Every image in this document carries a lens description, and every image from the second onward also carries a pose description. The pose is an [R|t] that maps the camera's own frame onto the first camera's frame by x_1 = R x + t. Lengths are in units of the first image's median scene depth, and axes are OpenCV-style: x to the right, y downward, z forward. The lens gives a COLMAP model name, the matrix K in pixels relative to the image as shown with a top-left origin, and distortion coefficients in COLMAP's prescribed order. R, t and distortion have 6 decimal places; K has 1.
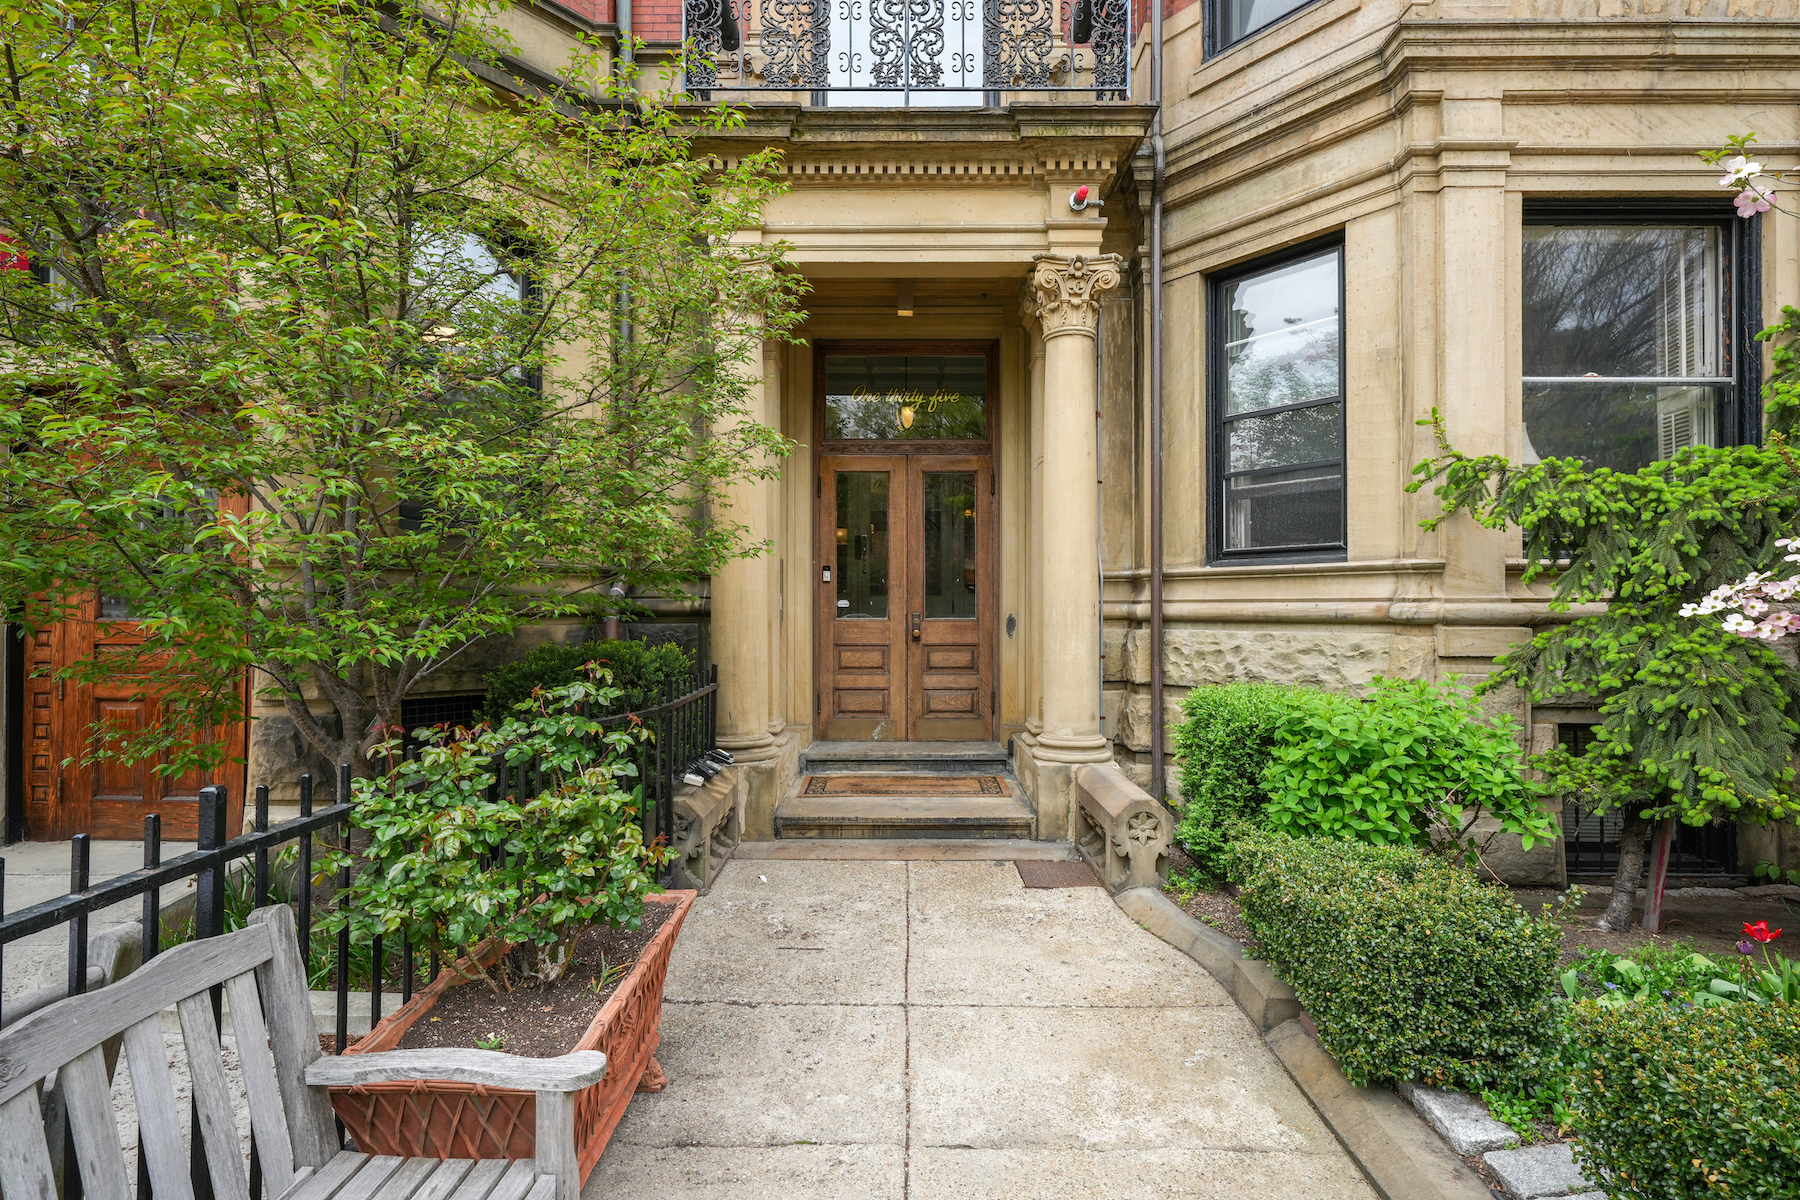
lens RADIAL K [[819.1, 0, 900.0], [0, 819.1, 600.0], [0, 0, 1]] dist [-0.000111, -0.000120]
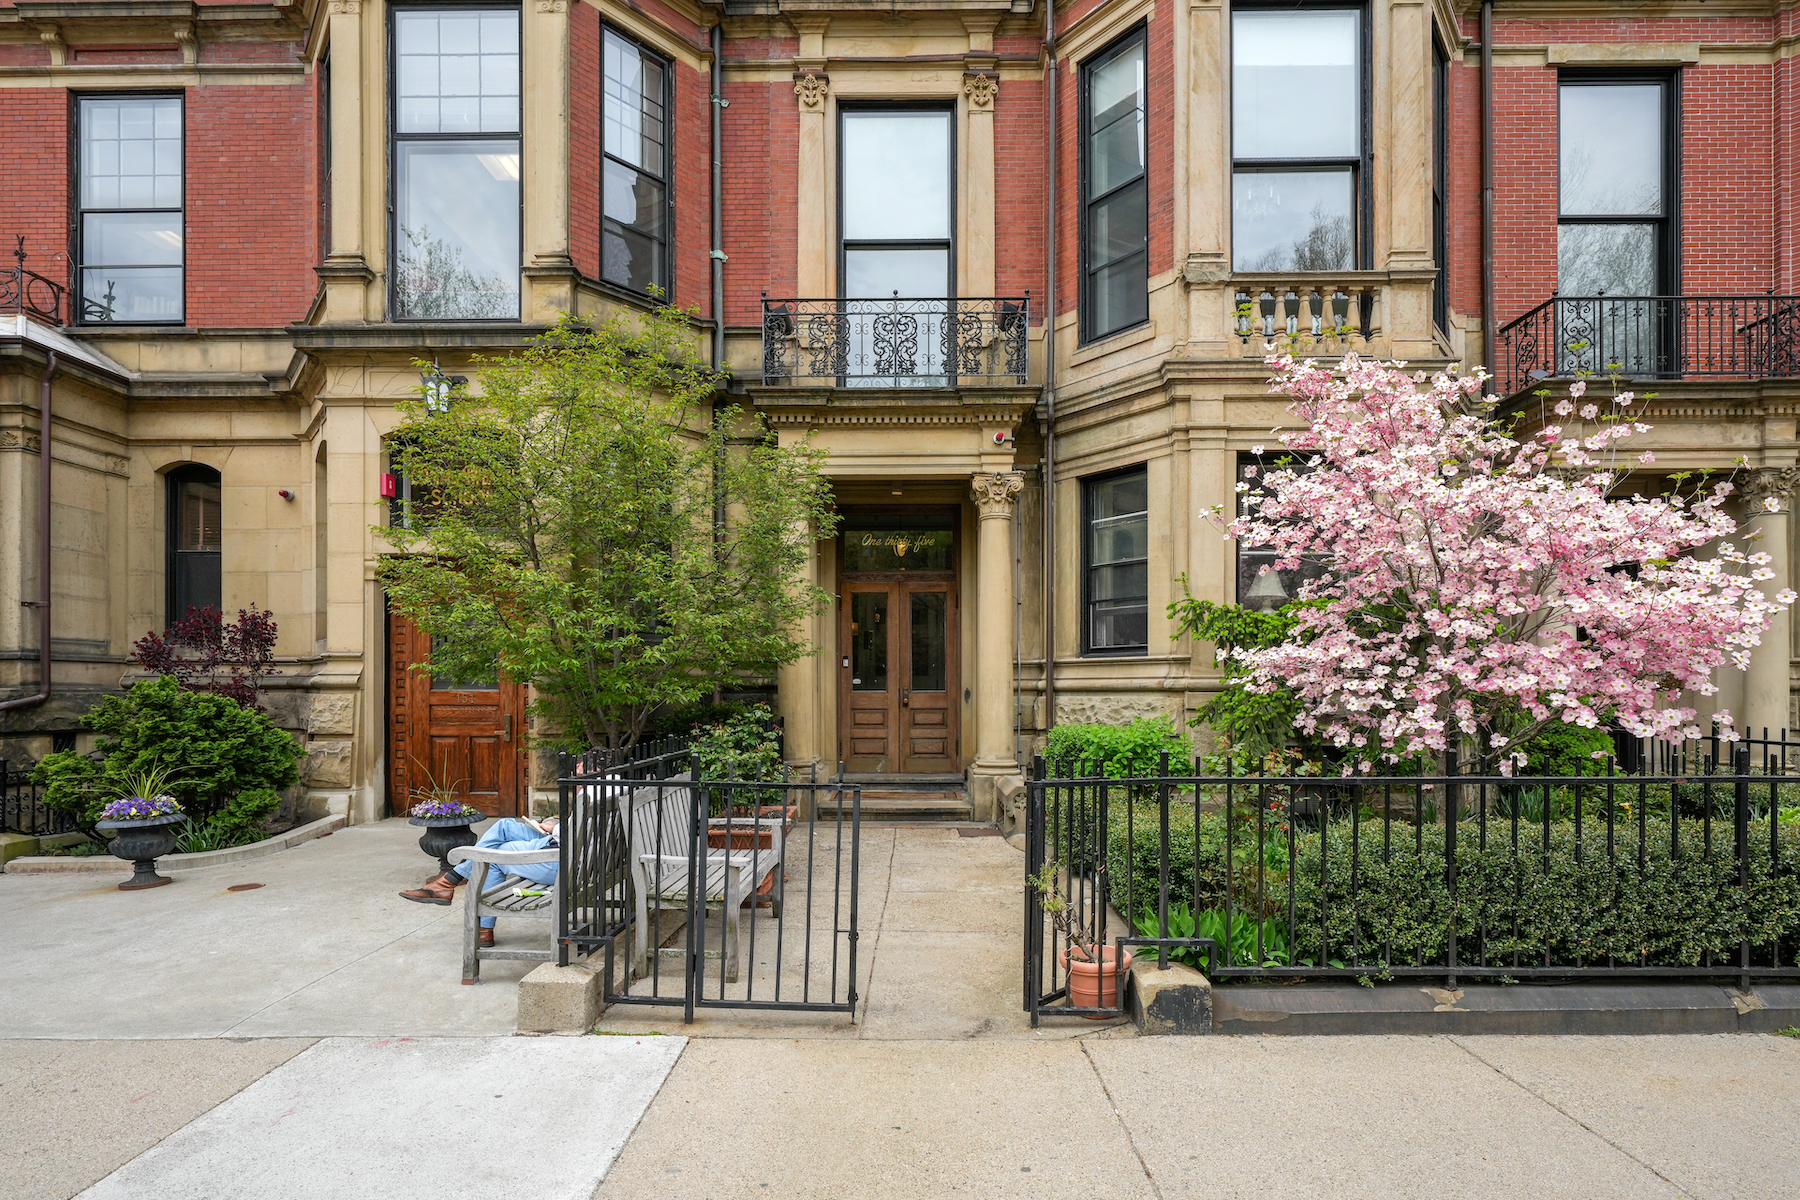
lens RADIAL K [[848.8, 0, 902.1], [0, 848.8, 689.3], [0, 0, 1]] dist [-0.000293, -0.000301]
pose [[0.999973, -0.001890, -0.007153, 0.032586], [0.001963, 0.999946, 0.010201, 0.004209], [0.007133, -0.010215, 0.999922, -0.730157]]
